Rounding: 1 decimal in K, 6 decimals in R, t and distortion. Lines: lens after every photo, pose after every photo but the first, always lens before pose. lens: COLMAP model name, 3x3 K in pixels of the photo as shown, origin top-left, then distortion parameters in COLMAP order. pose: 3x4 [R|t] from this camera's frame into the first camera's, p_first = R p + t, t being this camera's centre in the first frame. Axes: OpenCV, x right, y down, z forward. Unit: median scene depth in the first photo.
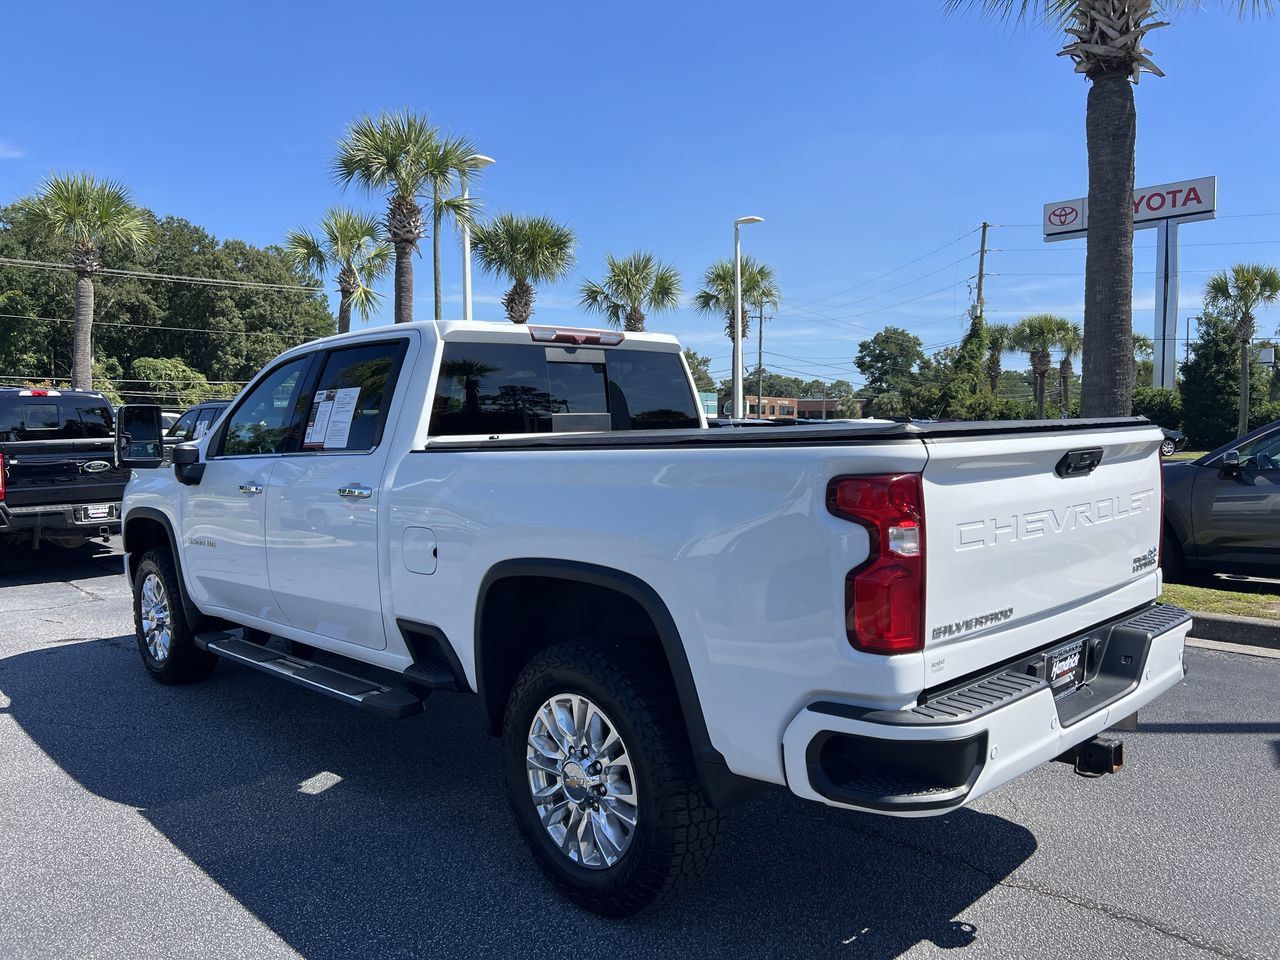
lens RADIAL K [[958.0, 0, 637.6], [0, 958.0, 479.7], [0, 0, 1]] dist [0.048758, -0.058029]
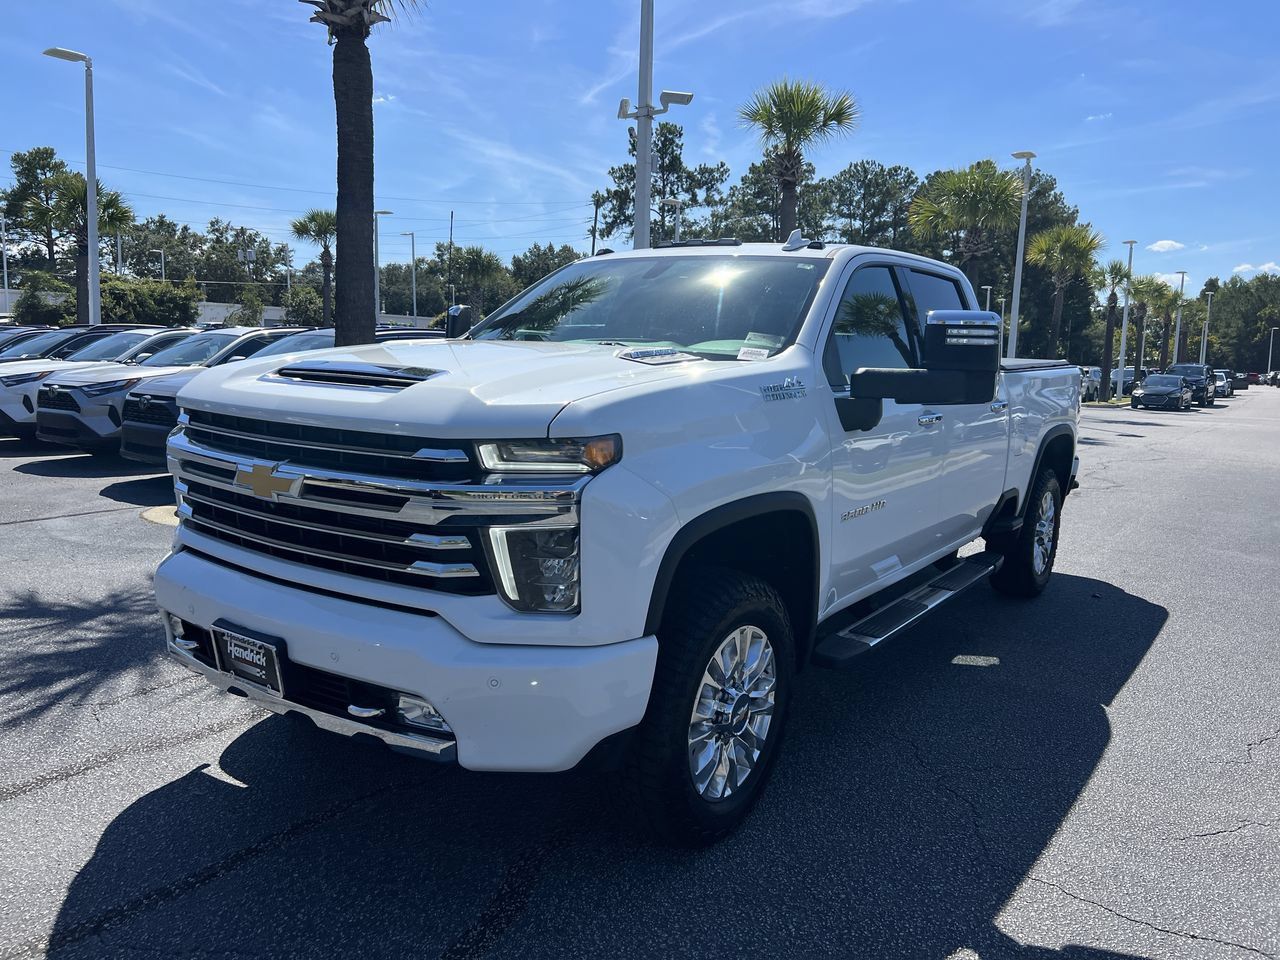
lens RADIAL K [[963.4, 0, 642.2], [0, 963.4, 465.7], [0, 0, 1]] dist [0.075749, -0.091372]
pose [[-0.199963, -0.107582, 0.973879, -0.139044], [0.025628, 0.993039, 0.114960, -0.006080], [-0.979468, 0.047947, -0.195814, 0.158332]]
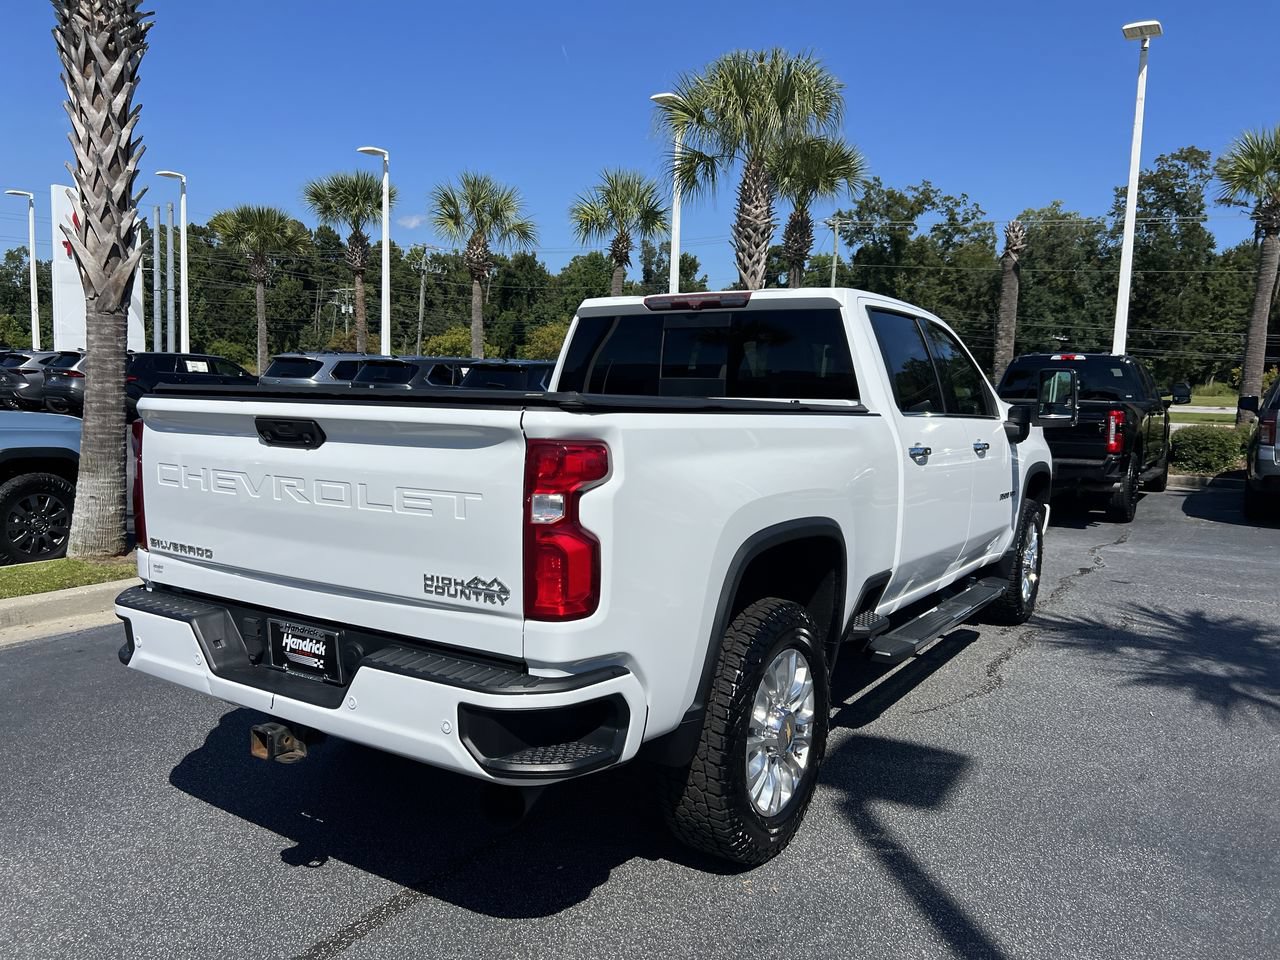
lens RADIAL K [[958.0, 0, 637.6], [0, 958.0, 479.7], [0, 0, 1]] dist [0.048758, -0.058029]
pose [[0.236233, 0.119389, -0.964334, 0.092878], [-0.083023, 0.991274, 0.102386, -0.006185], [0.968143, 0.055875, 0.244084, 0.070577]]
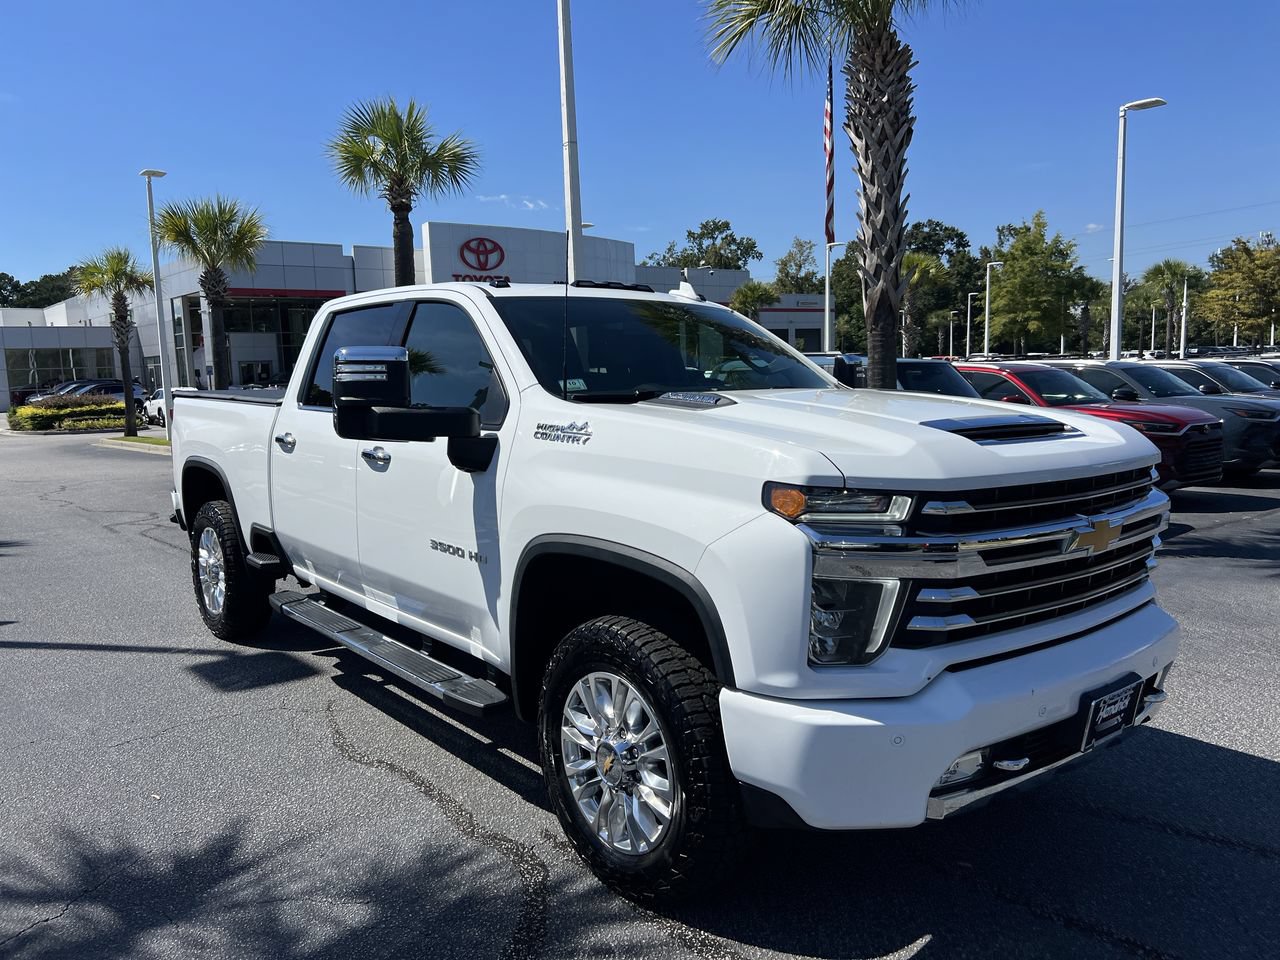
lens RADIAL K [[958.0, 0, 637.6], [0, 958.0, 479.7], [0, 0, 1]] dist [0.048758, -0.058029]
pose [[-0.997358, 0.025735, 0.067925, -0.046454], [0.036278, 0.986632, 0.158875, -0.013353], [-0.062928, 0.160919, -0.984959, 0.234112]]
